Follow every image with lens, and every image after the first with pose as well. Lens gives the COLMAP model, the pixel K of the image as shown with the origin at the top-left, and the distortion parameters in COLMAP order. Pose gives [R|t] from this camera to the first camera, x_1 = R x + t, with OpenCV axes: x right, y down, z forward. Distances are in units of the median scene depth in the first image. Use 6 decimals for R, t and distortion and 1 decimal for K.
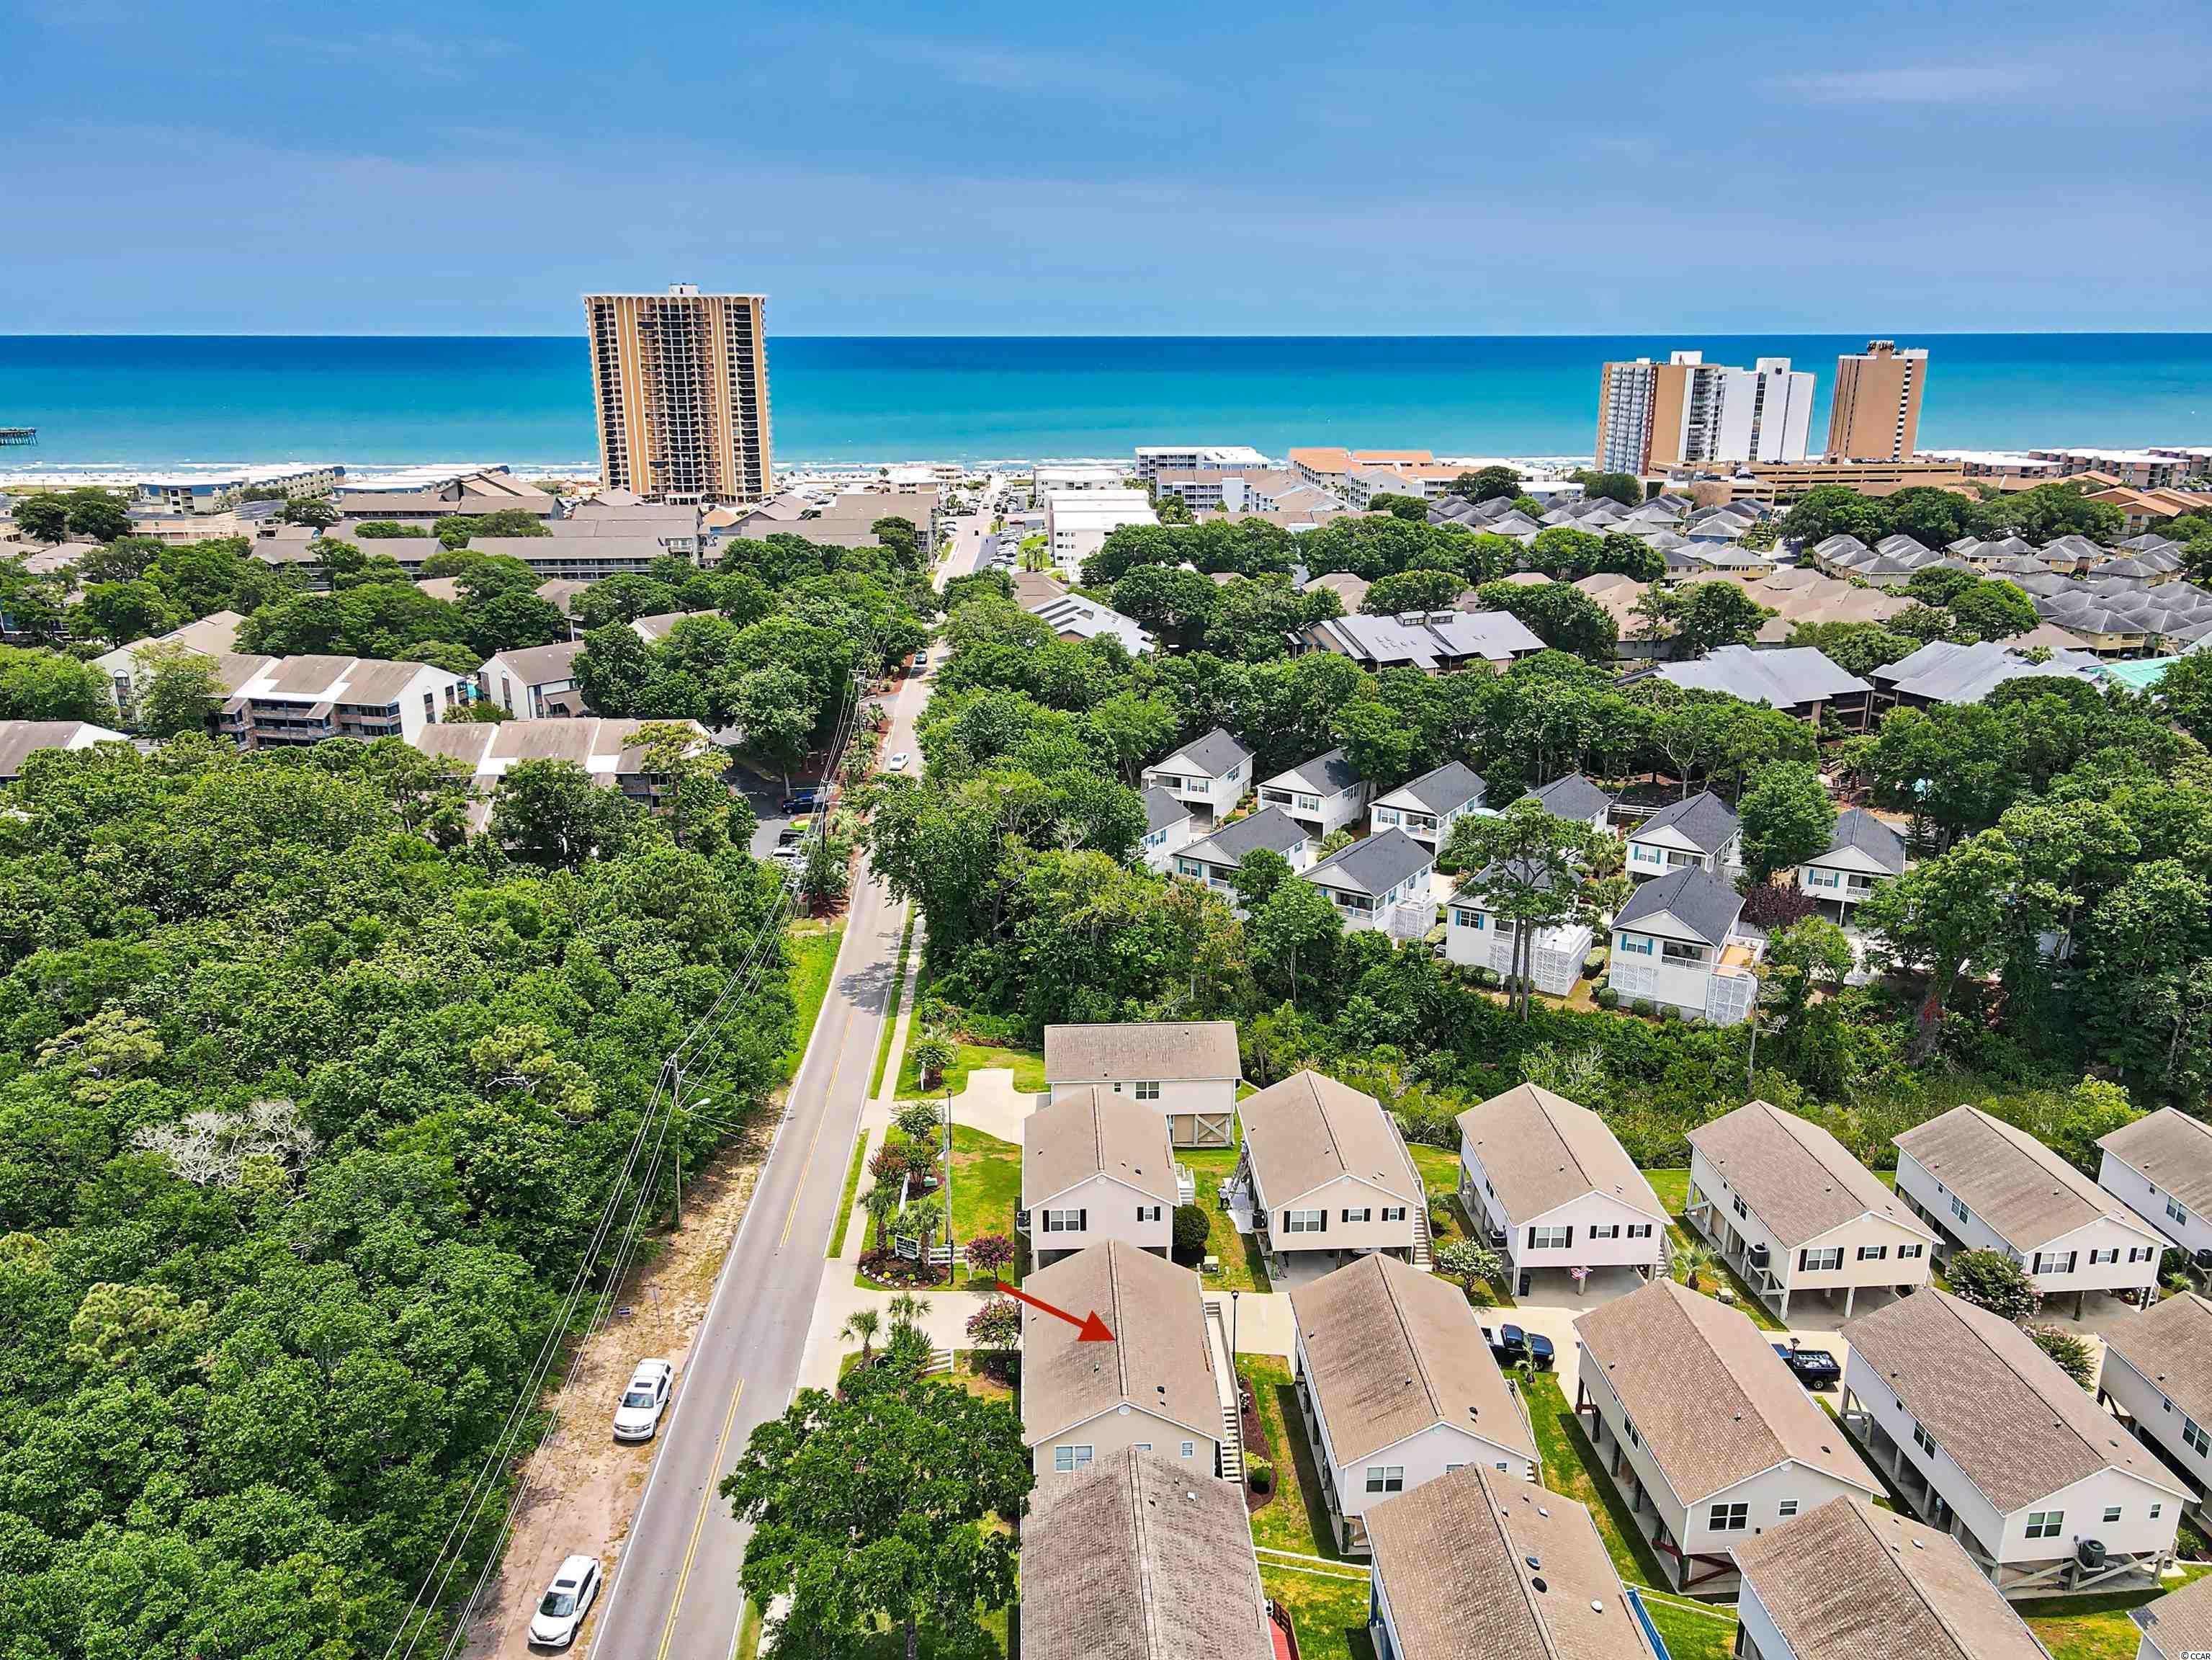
lens RADIAL K [[1616.7, 0, 1108.5], [0, 1616.7, 826.9], [0, 0, 1]] dist [0.003355, 0.025911]
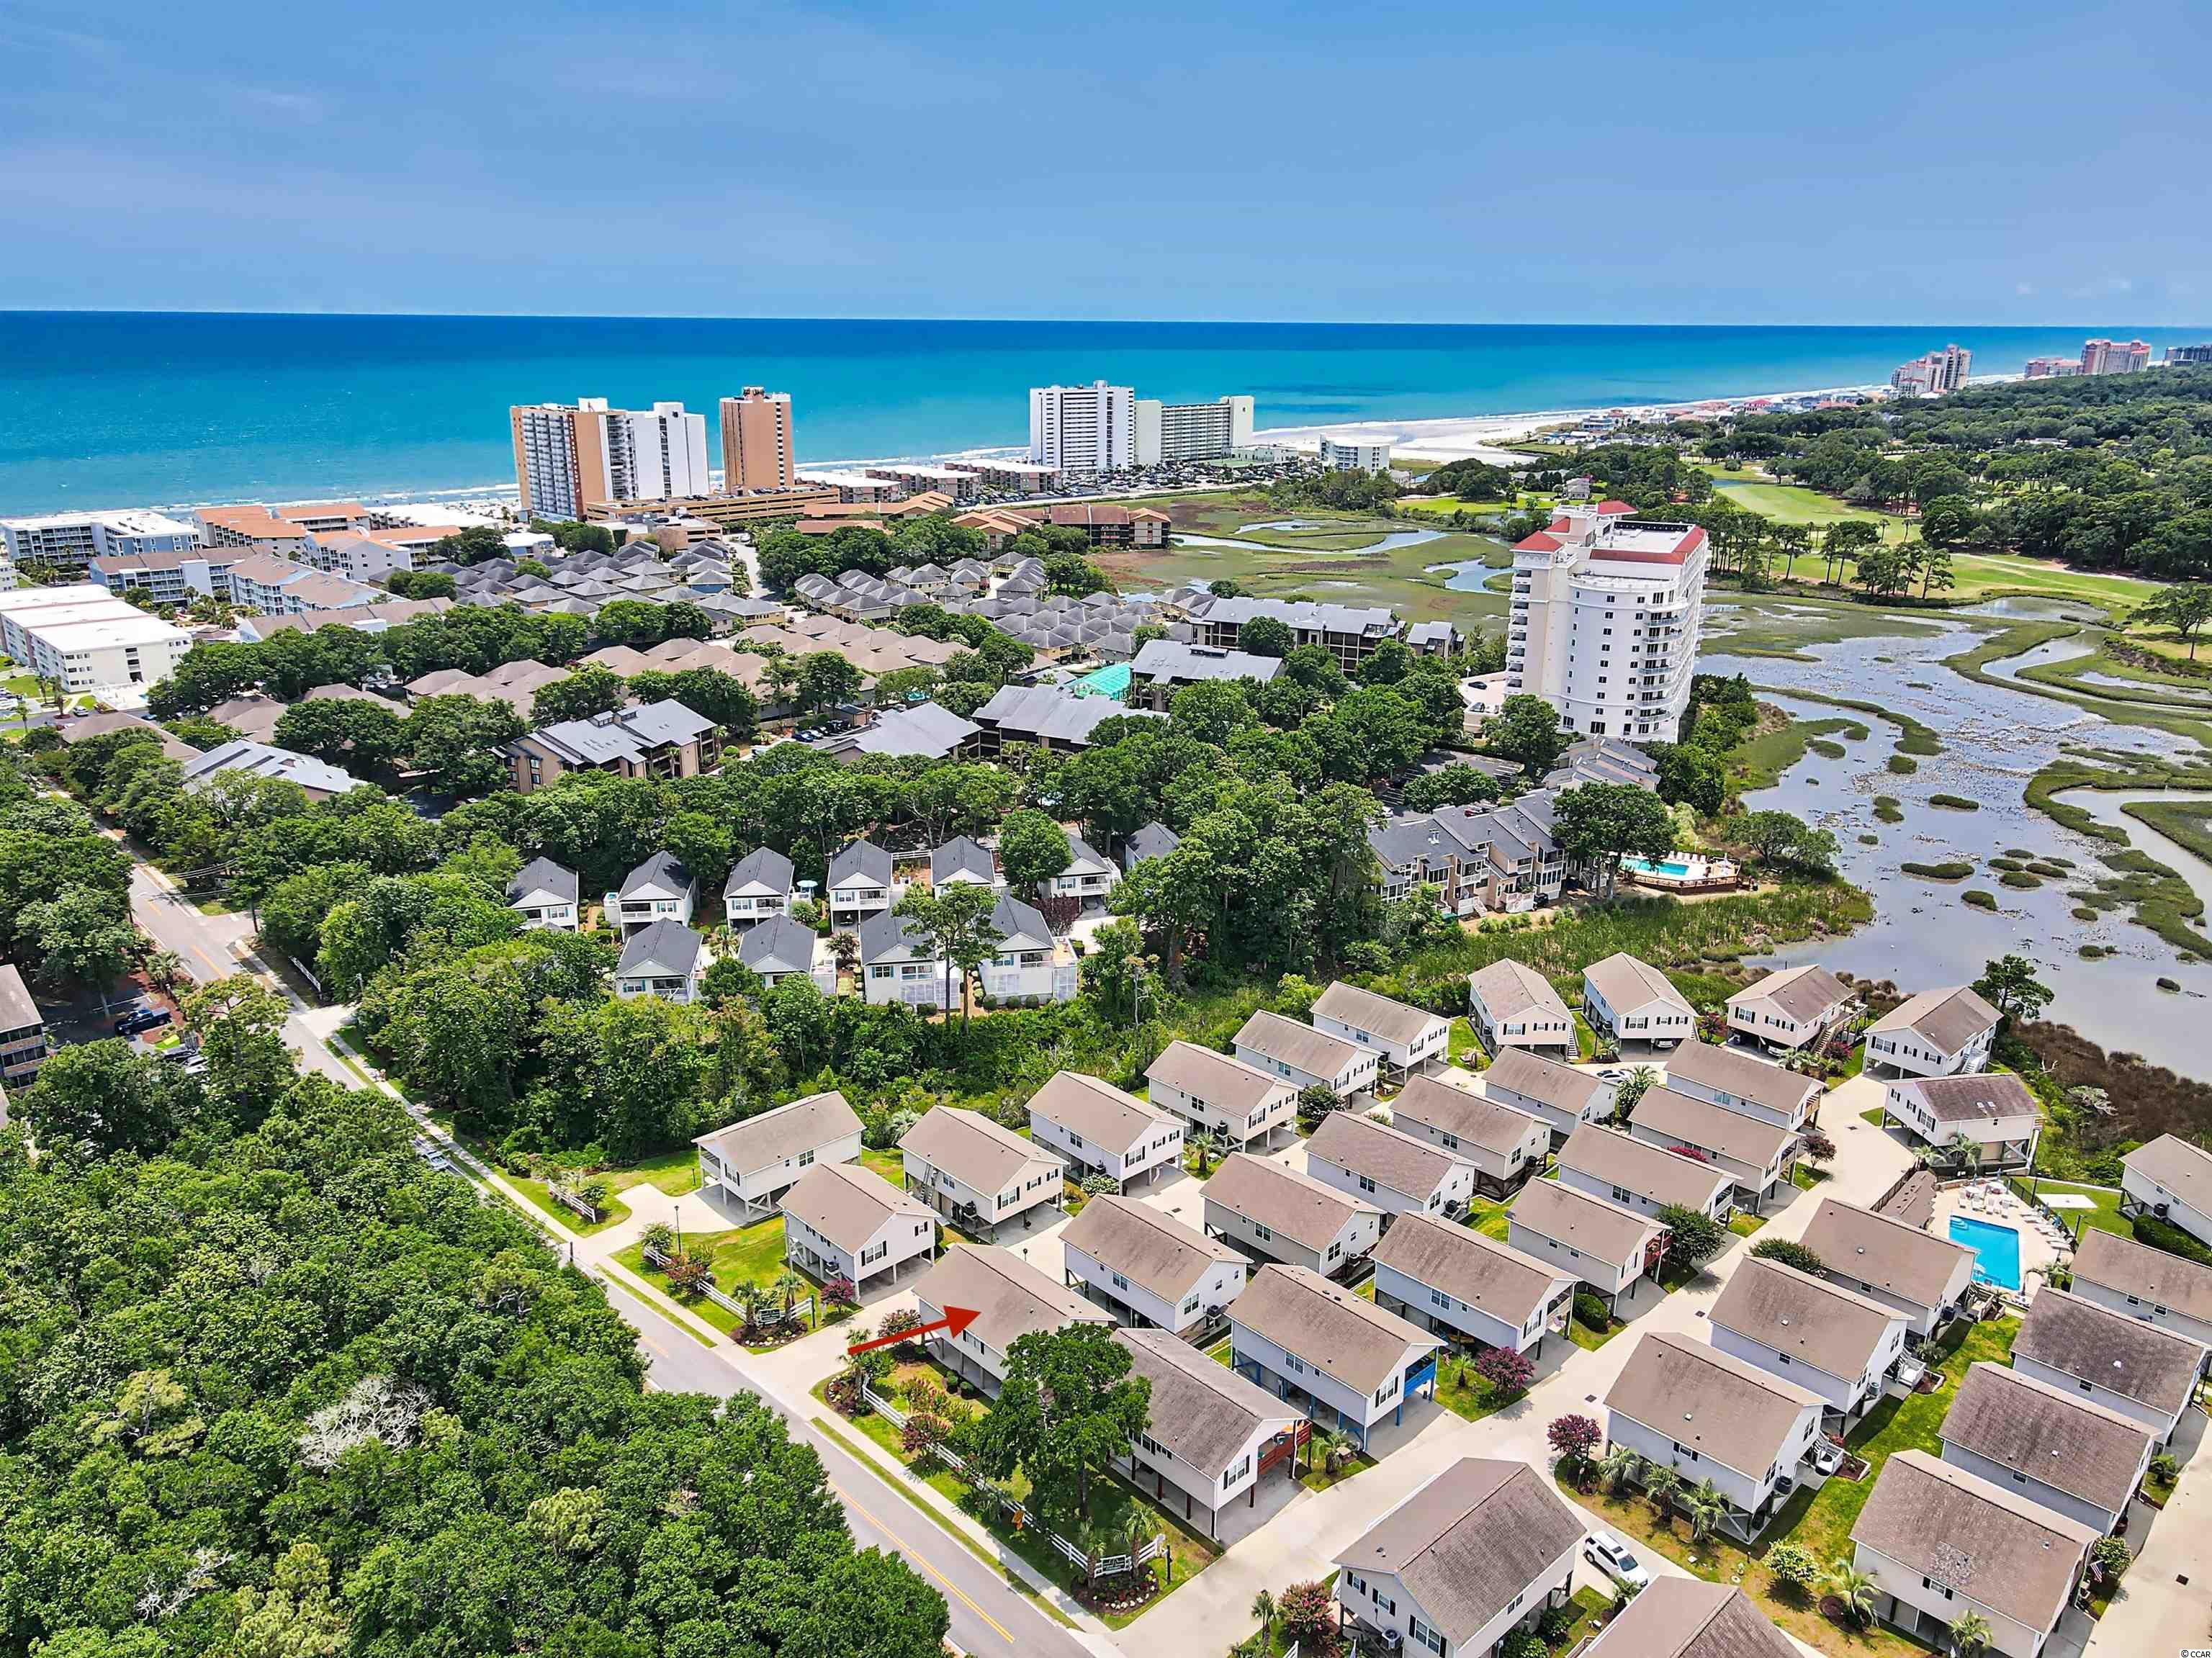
lens RADIAL K [[1616.3, 0, 1102.2], [0, 1616.3, 823.5], [0, 0, 1]] dist [0.003355, 0.025911]
pose [[0.760369, -0.190776, 0.620841, -0.354362], [0.184869, 0.979920, 0.074700, -0.102553], [-0.622625, 0.057974, 0.780370, -0.135705]]
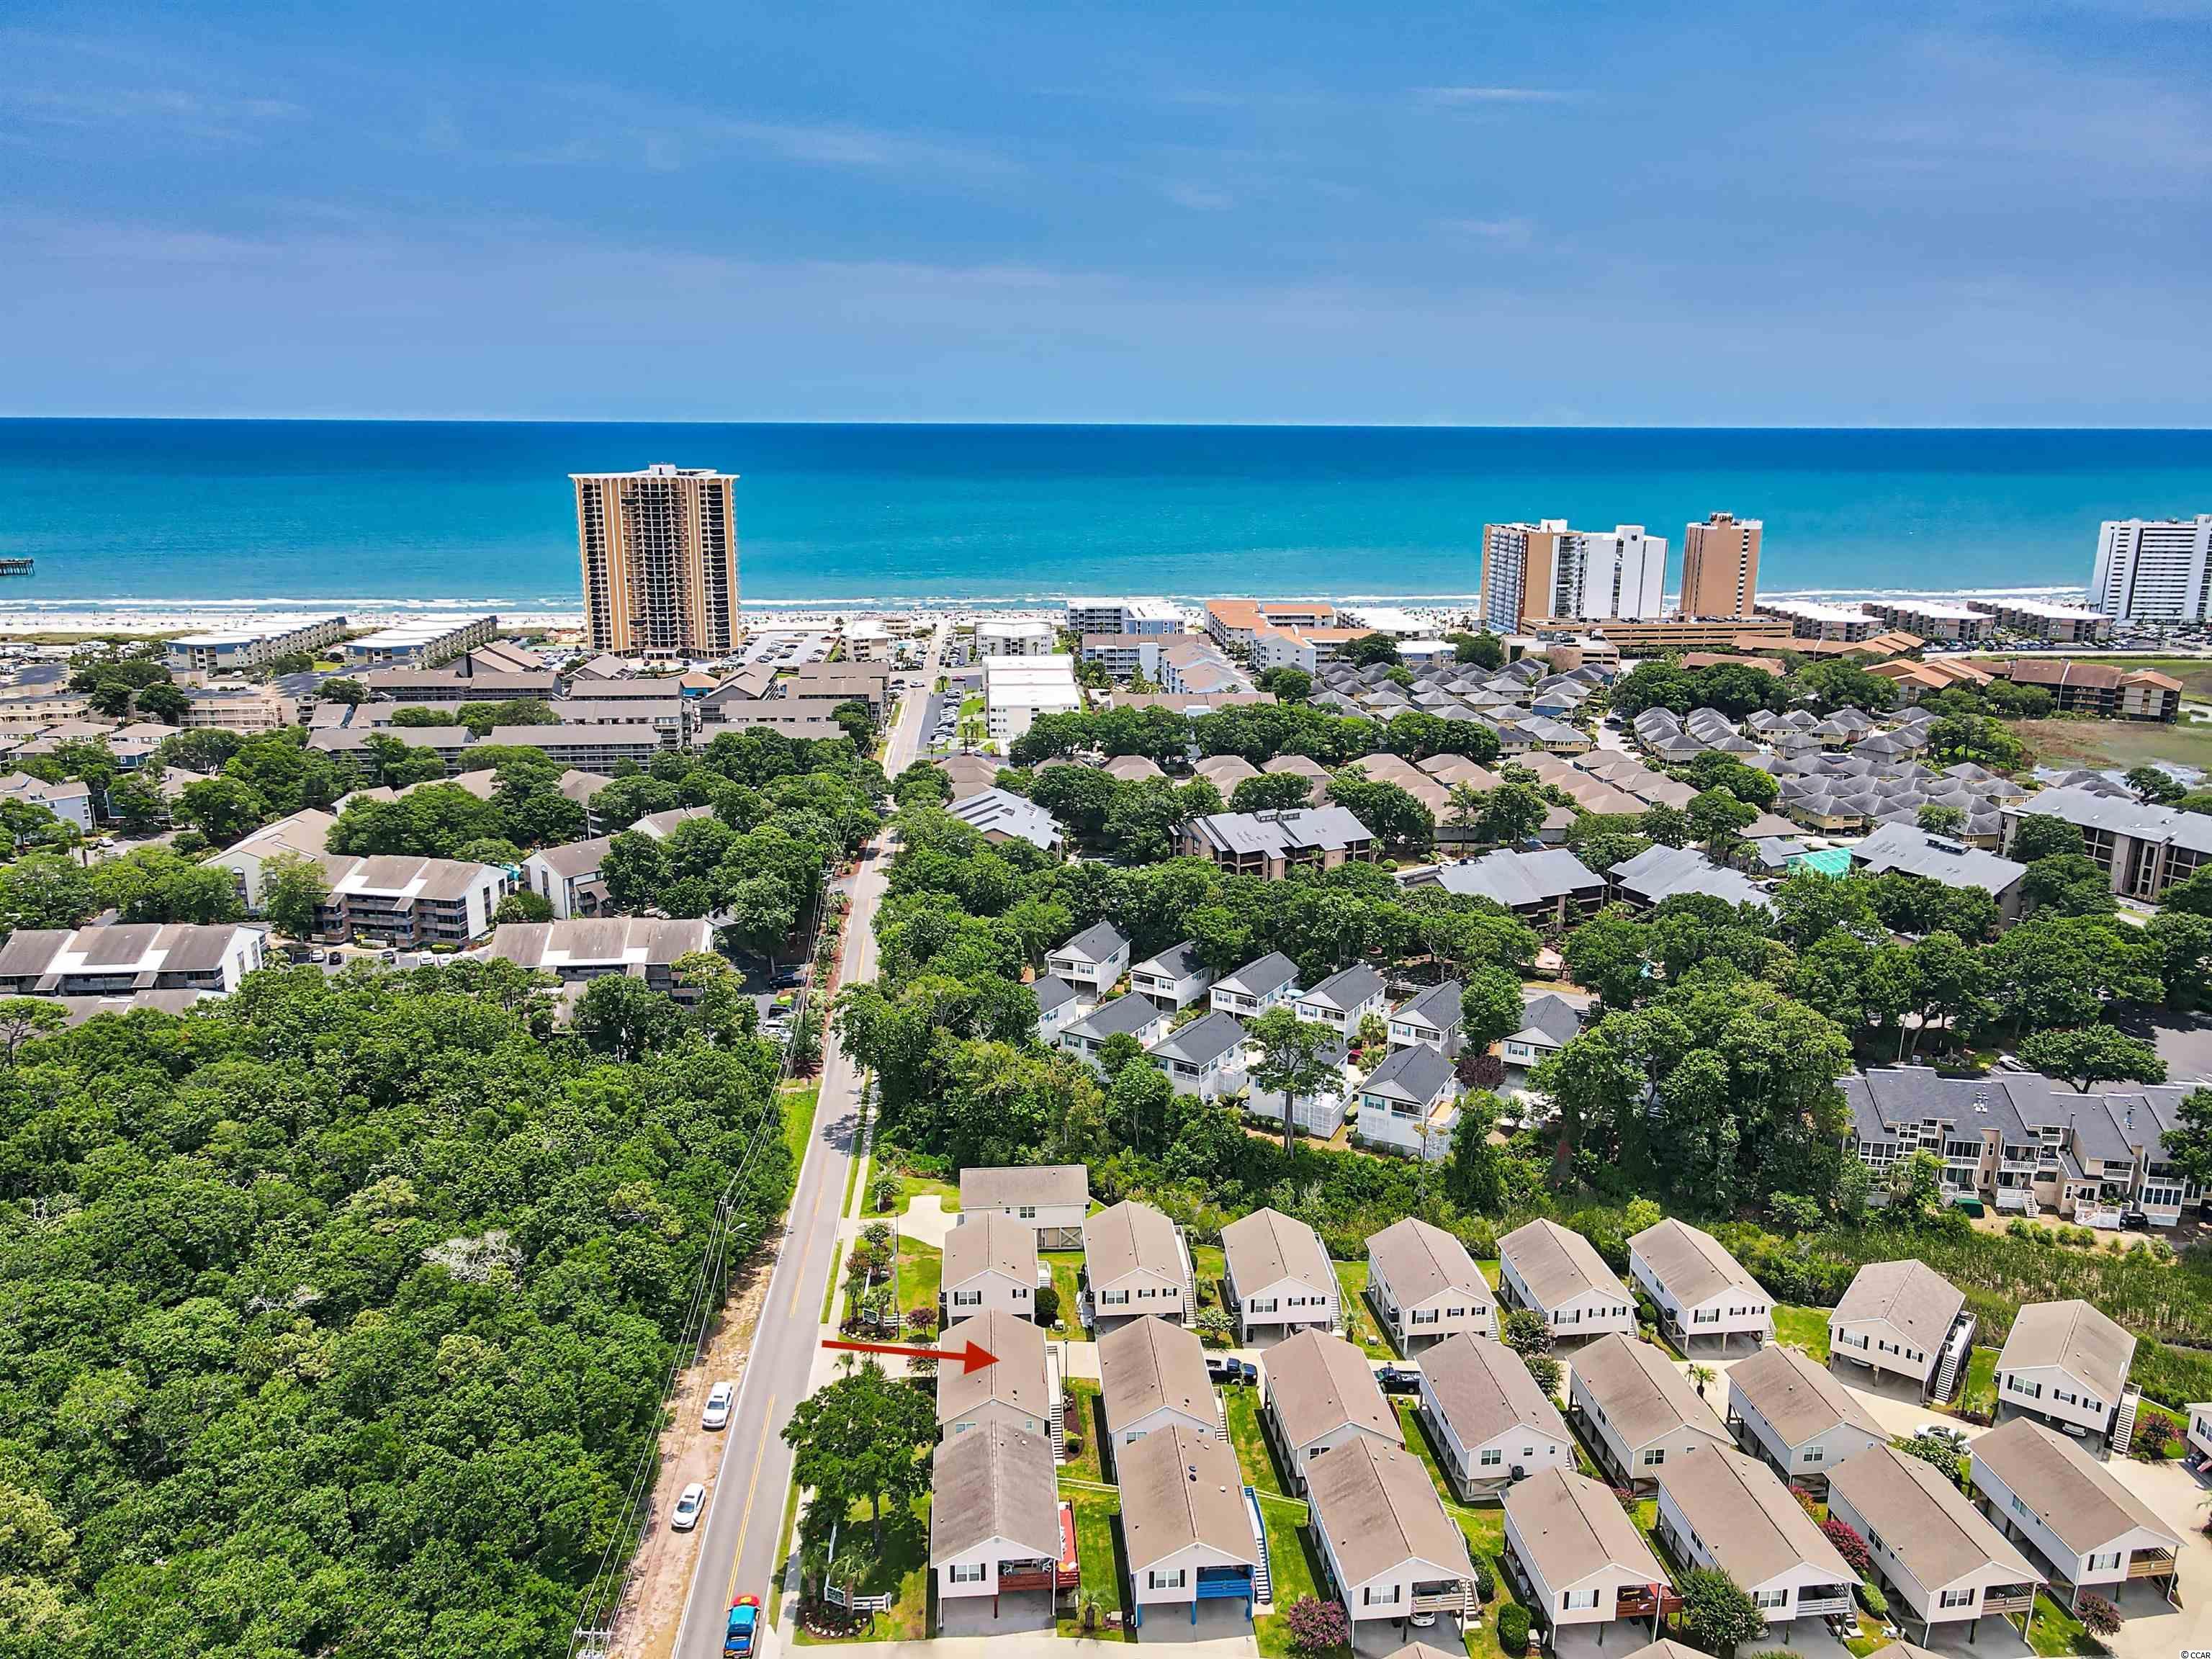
lens RADIAL K [[1616.5, 0, 1106.1], [0, 1616.5, 821.0], [0, 0, 1]] dist [0.003355, 0.025911]
pose [[0.999549, -0.001816, 0.029991, 0.032898], [0.003424, 0.998554, -0.053641, -0.076554], [-0.029850, 0.053719, 0.998110, -0.336741]]
